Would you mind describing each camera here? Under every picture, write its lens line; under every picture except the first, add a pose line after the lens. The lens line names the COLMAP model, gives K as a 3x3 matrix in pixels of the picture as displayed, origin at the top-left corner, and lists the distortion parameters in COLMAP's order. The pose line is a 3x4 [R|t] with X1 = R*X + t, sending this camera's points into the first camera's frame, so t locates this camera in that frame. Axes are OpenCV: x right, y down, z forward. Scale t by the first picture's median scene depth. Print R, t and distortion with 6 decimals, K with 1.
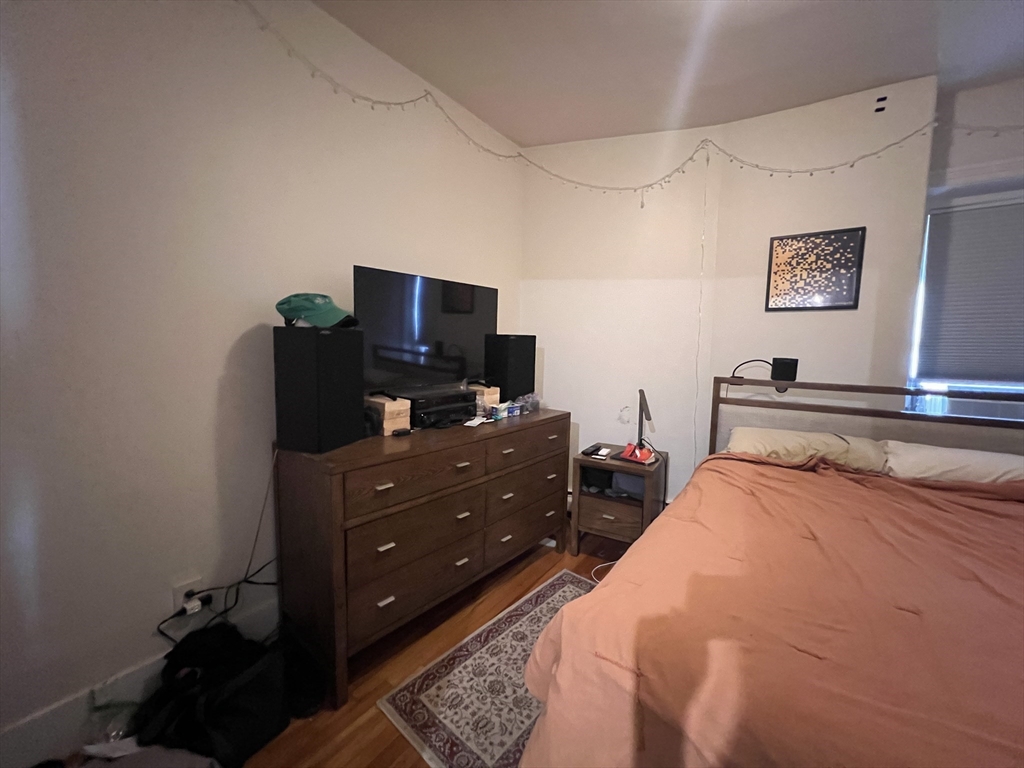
lens RADIAL K [[410.2, 0, 513.3], [0, 410.2, 381.3], [0, 0, 1]] dist [-0.000592, 0.000177]
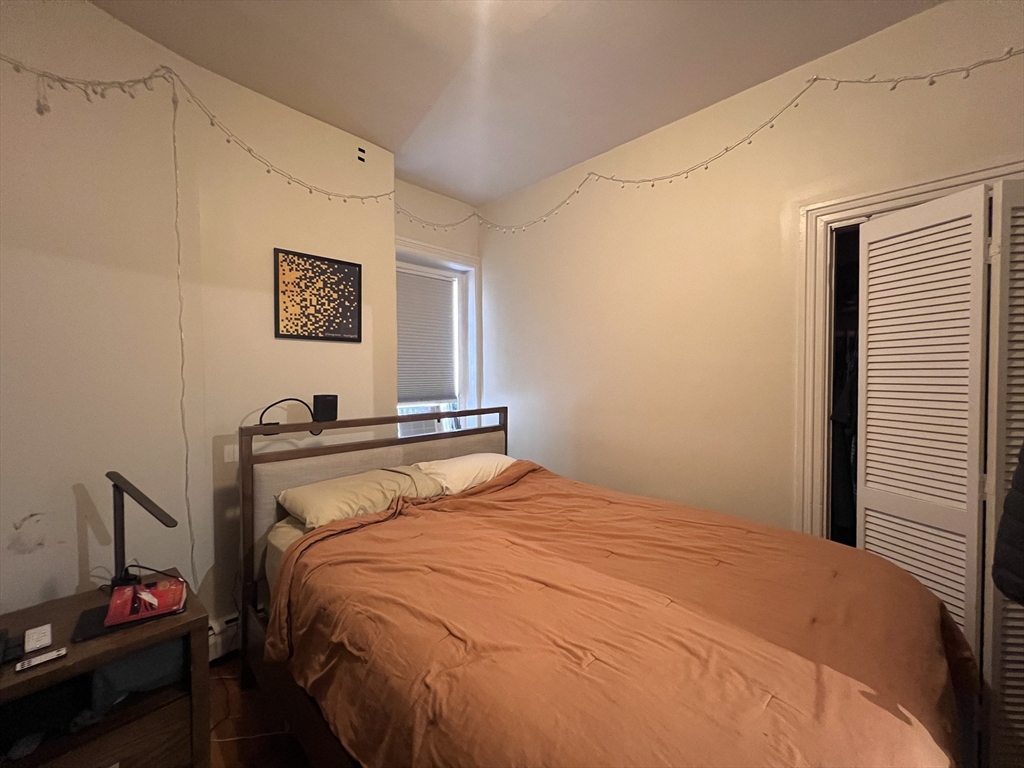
lens RADIAL K [[410.7, 0, 513.8], [0, 410.7, 383.4], [0, 0, 1]] dist [-0.001338, 0.000110]
pose [[0.182307, -0.036063, 0.982580, -0.100716], [0.094046, 0.995385, 0.019084, -0.055462], [-0.978734, 0.088928, 0.184858, 0.423158]]
